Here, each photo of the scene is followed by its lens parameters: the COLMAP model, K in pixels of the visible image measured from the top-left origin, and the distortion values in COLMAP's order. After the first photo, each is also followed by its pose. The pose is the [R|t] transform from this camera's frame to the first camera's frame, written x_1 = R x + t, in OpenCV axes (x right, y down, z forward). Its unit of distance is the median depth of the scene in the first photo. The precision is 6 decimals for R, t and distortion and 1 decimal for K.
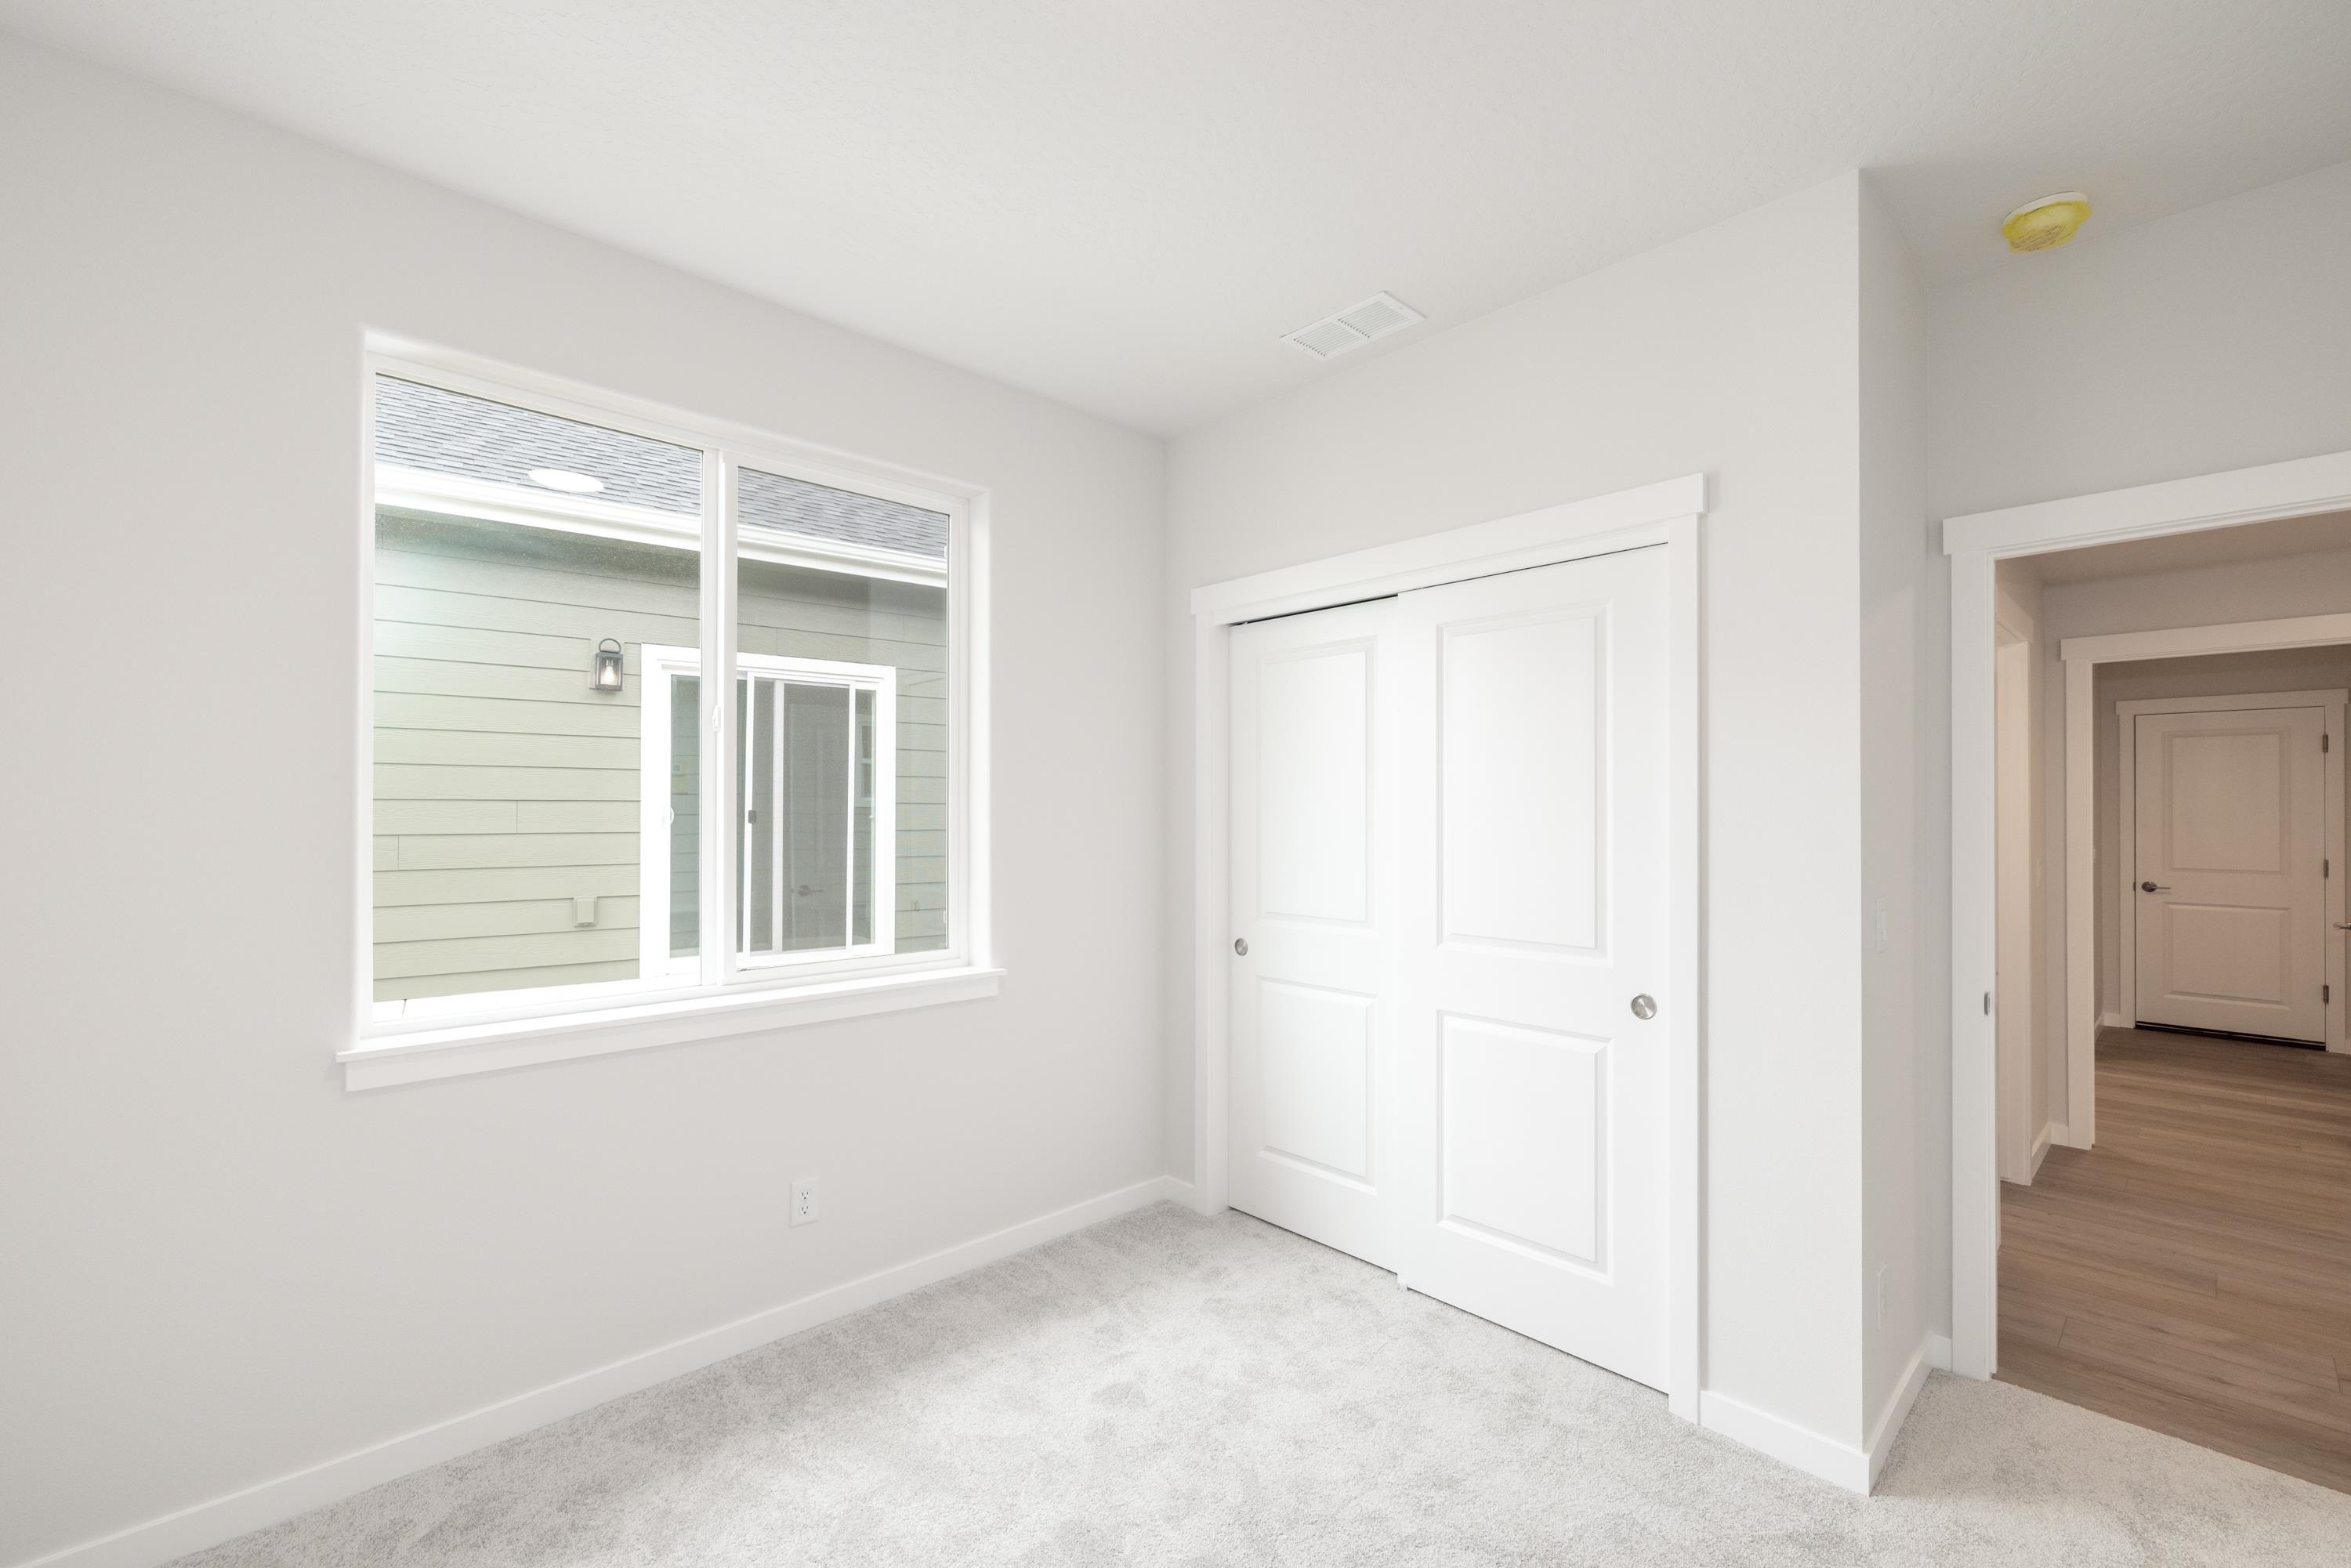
lens RADIAL K [[986.0, 0, 1169.2], [0, 986.0, 801.3], [0, 0, 1]] dist [-0.000521, 0.000066]
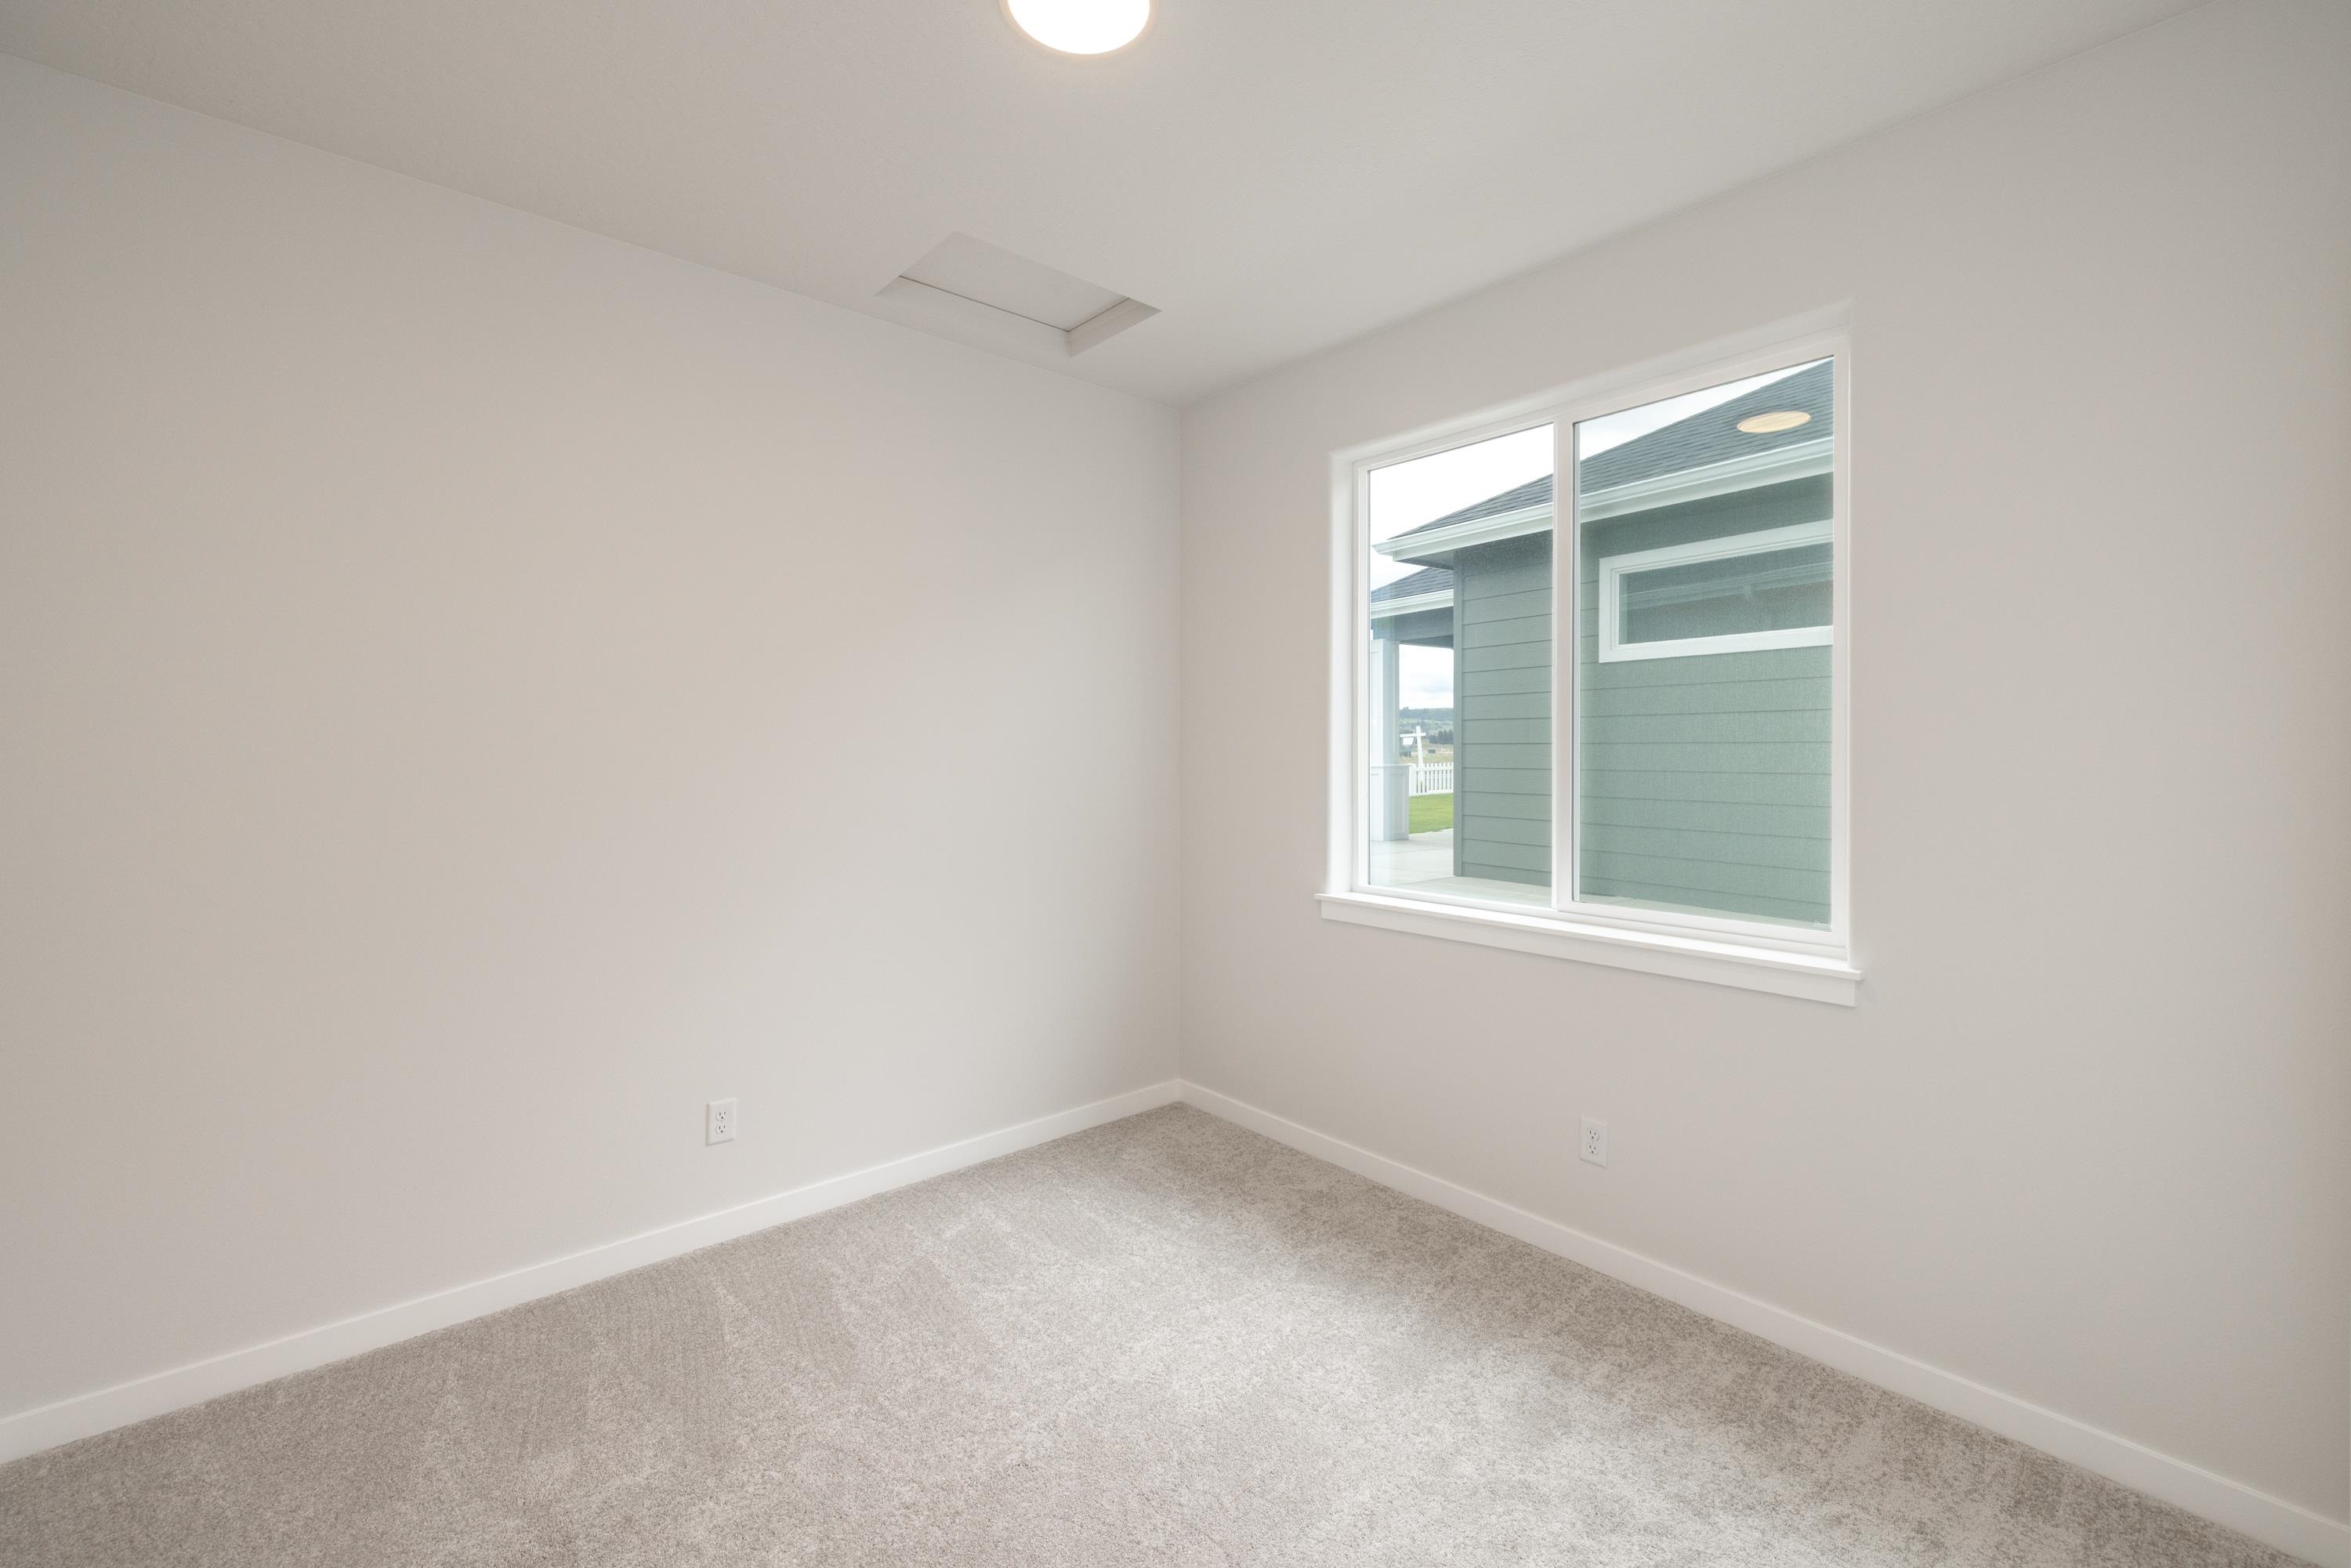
lens RADIAL K [[986.0, 0, 1174.7], [0, 986.0, 770.4], [0, 0, 1]] dist [-0.000521, 0.000066]
pose [[-0.046807, 0.011864, -0.998834, 0.637914], [0.009590, 0.999889, 0.011427, 0.018538], [0.998858, -0.009044, -0.046915, 0.632780]]
